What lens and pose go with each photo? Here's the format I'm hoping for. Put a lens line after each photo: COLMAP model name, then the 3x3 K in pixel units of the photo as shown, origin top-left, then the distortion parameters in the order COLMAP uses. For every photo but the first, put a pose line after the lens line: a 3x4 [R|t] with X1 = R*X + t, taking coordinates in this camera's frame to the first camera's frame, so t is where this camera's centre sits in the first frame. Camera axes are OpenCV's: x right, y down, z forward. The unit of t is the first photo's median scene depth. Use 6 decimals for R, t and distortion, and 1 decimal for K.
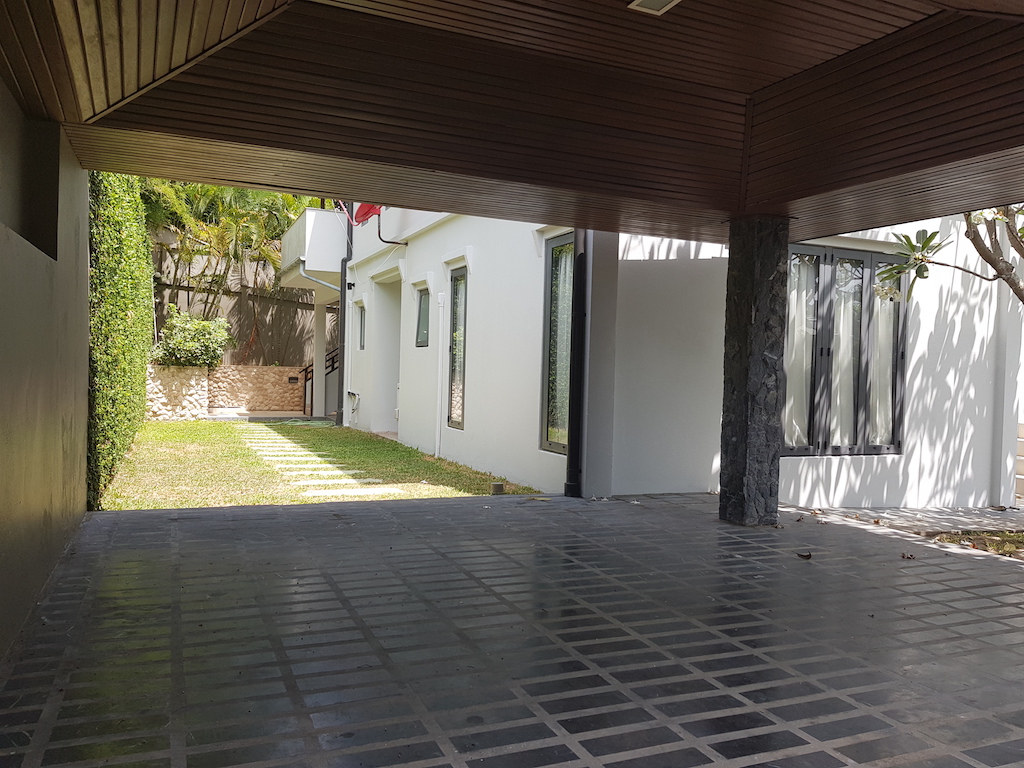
lens RADIAL K [[798.2, 0, 512.0], [0, 798.2, 384.0], [0, 0, 1]] dist [0.030933, -0.002333]
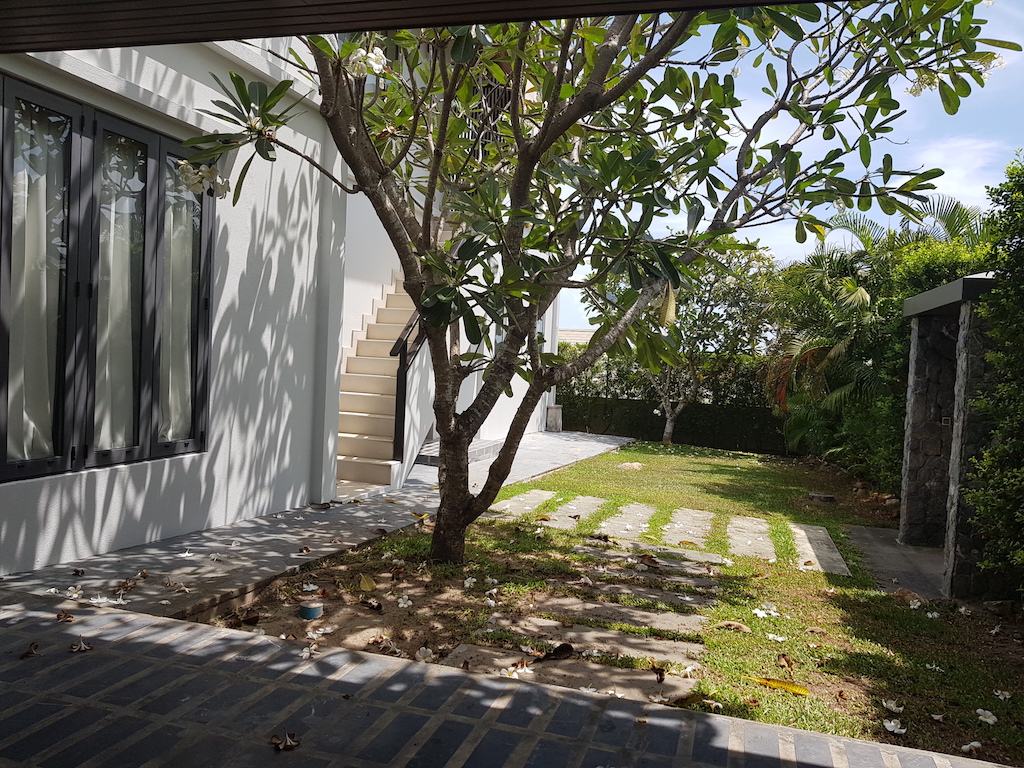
lens RADIAL K [[833.1, 0, 512.0], [0, 833.1, 384.0], [0, 0, 1]] dist [0.161061, -0.301106]
pose [[0.675177, -0.025805, 0.737205, 0.138390], [-0.018684, 0.998469, 0.052062, -0.009686], [-0.737420, -0.048925, 0.673661, 0.338599]]
